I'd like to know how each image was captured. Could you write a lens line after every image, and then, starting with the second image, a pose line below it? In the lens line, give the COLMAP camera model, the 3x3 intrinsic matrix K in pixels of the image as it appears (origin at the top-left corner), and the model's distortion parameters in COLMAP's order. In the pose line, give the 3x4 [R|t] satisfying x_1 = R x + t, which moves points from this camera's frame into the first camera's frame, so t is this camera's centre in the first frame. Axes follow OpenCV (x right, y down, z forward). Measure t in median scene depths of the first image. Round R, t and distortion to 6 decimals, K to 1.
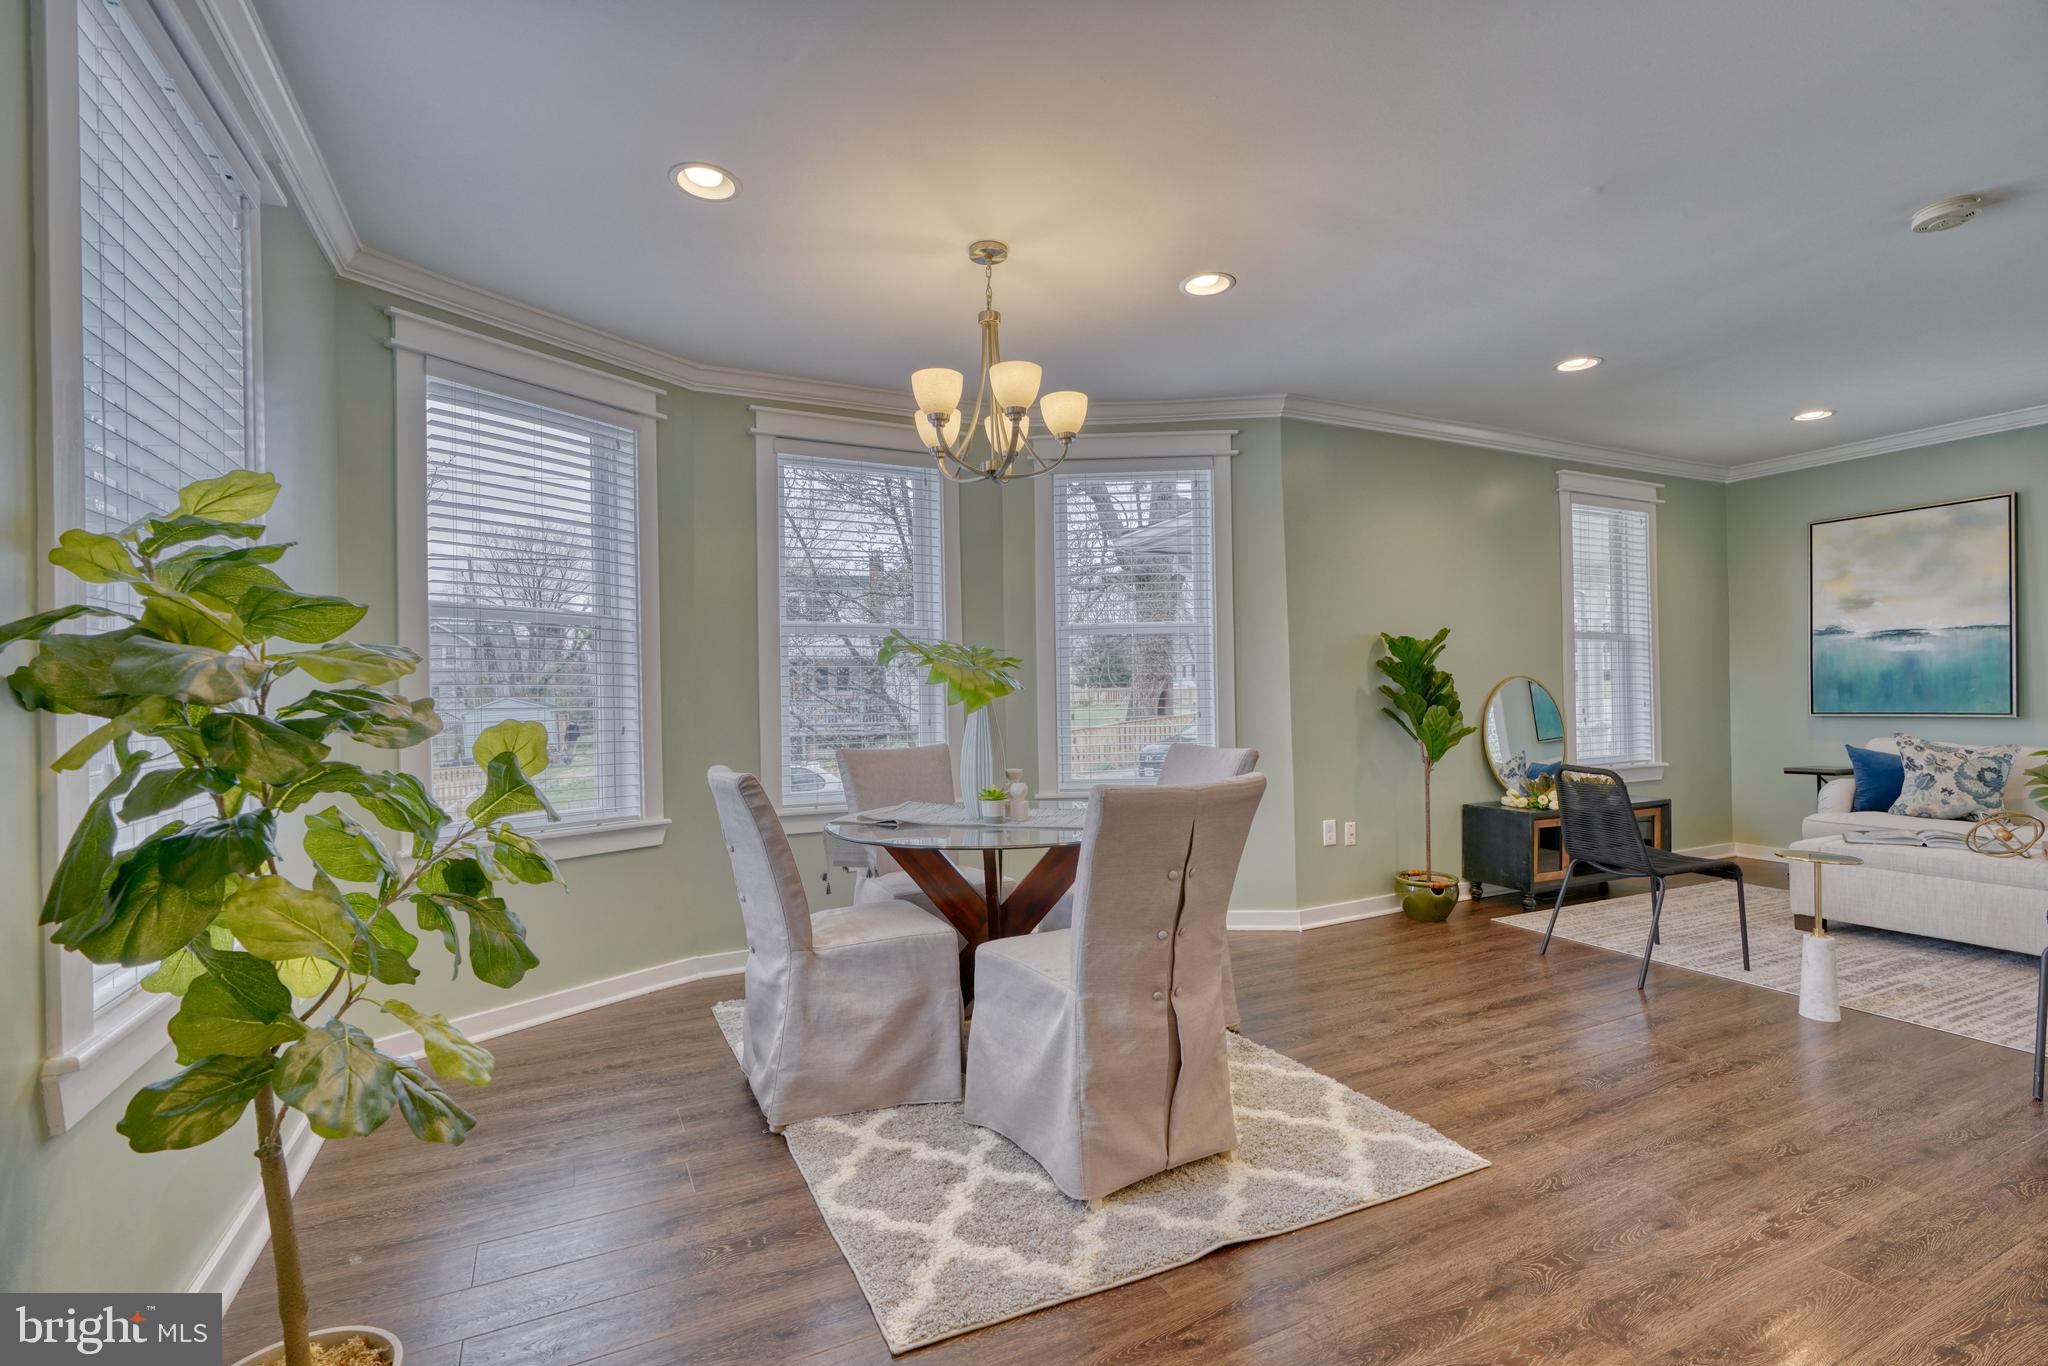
lens RADIAL K [[926.3, 0, 1009.7], [0, 926.3, 697.2], [0, 0, 1]] dist [-0.011270, 0.003743]
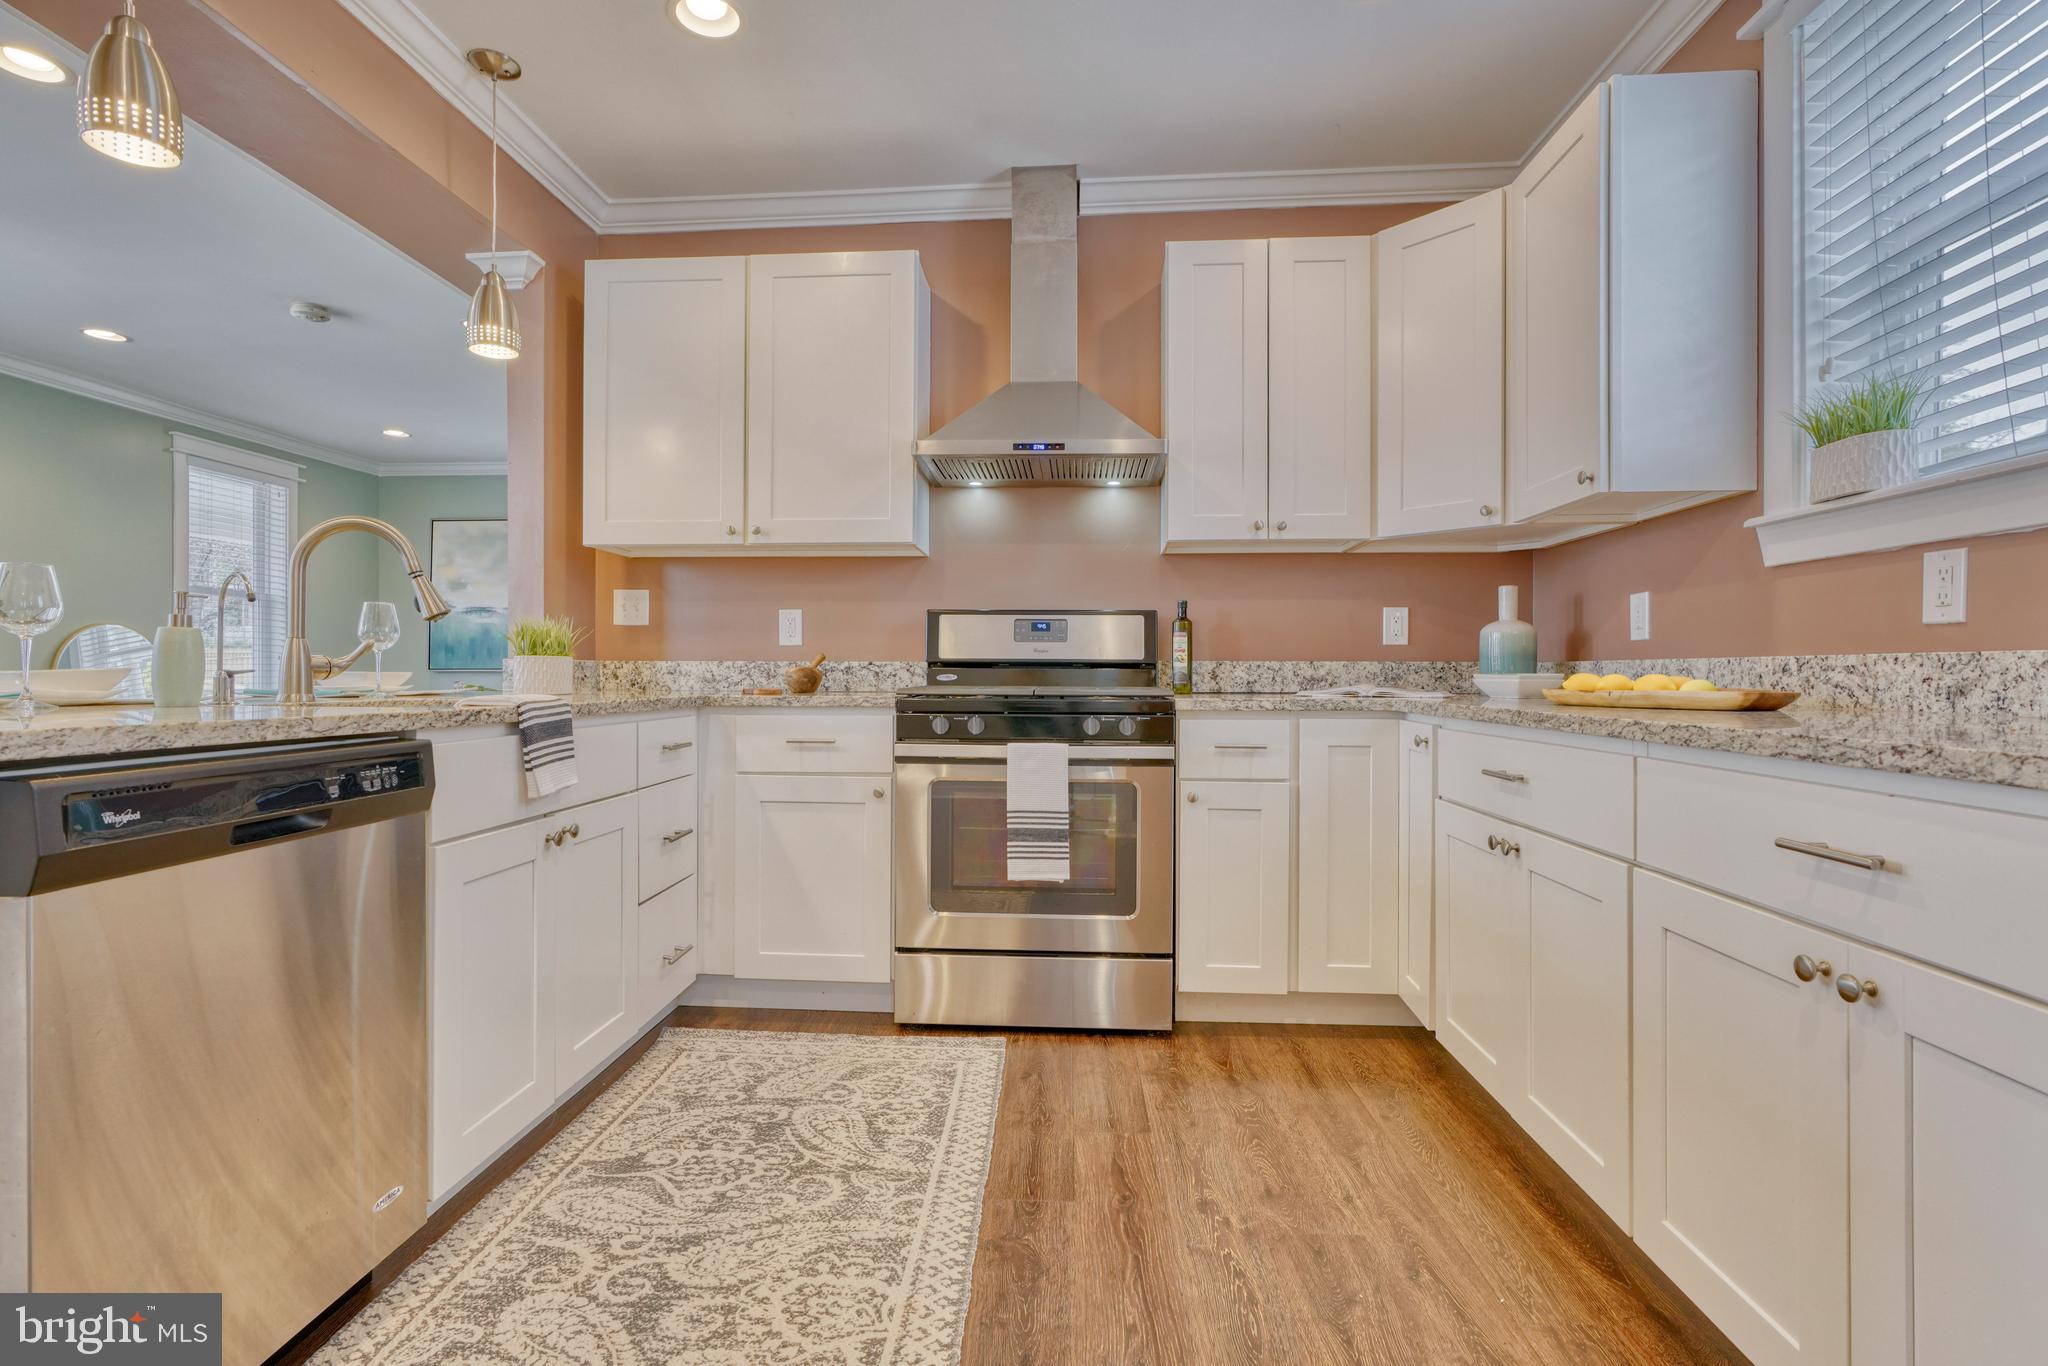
lens RADIAL K [[975.9, 0, 1010.4], [0, 975.9, 680.6], [0, 0, 1]] dist [-0.011038, 0.004598]
pose [[0.503886, 0.012628, 0.863678, 0.132403], [-0.015631, 0.999863, -0.005500, 0.032361], [-0.863628, -0.010729, 0.504015, -0.420701]]
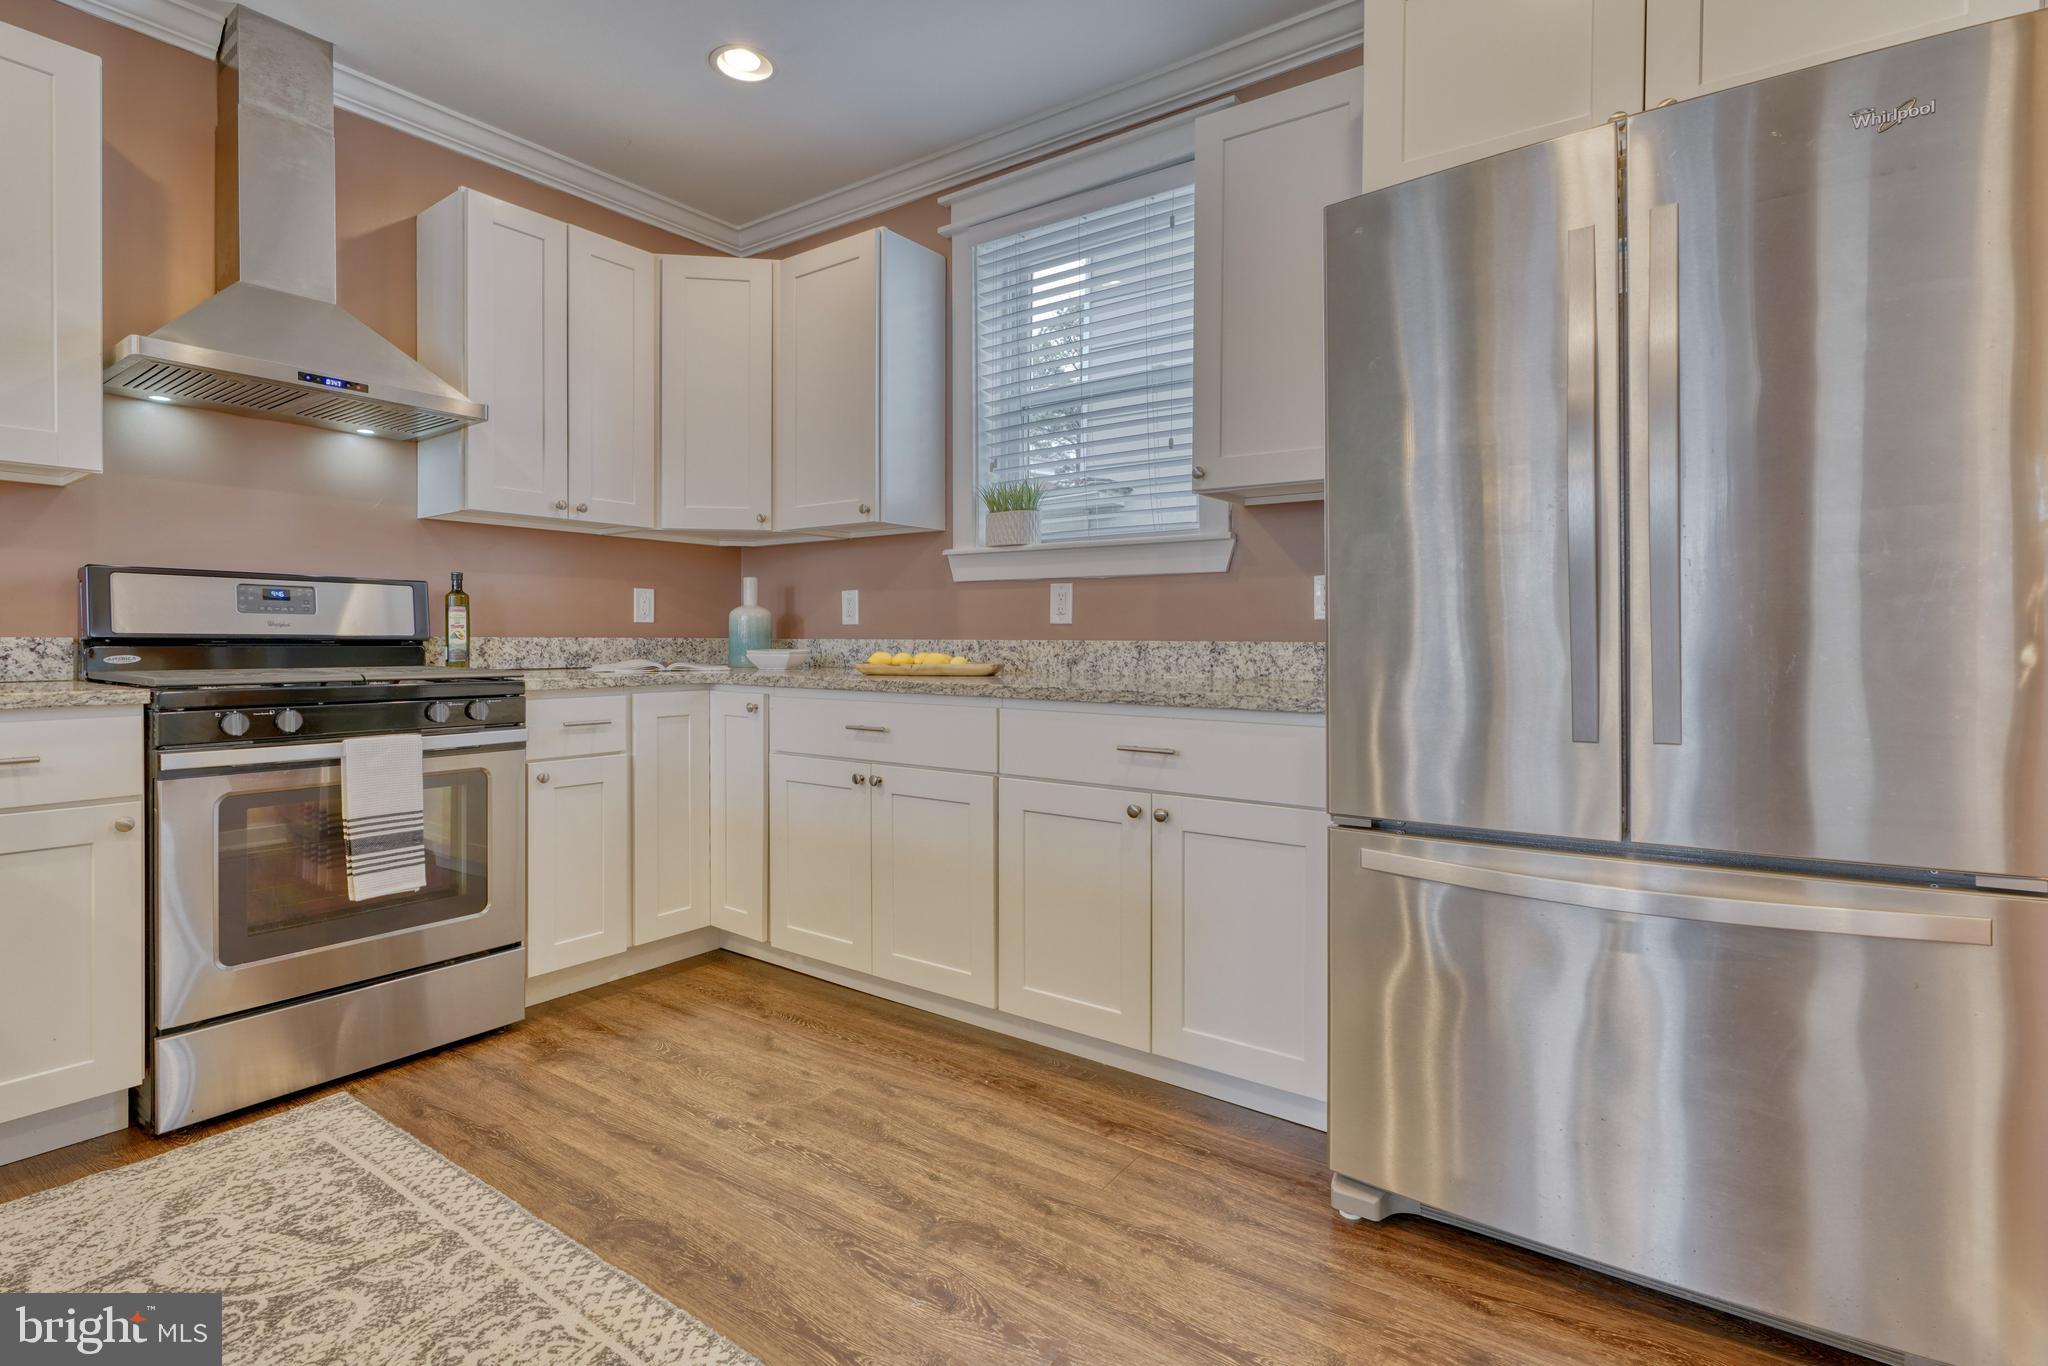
lens RADIAL K [[982.1, 0, 996.6], [0, 982.1, 653.3], [0, 0, 1]] dist [-0.005943, 0.000986]
pose [[-0.459458, 0.002510, 0.888196, 0.060703], [0.000181, 0.999996, -0.002732, 0.025713], [-0.888199, -0.001095, -0.459457, -0.217391]]
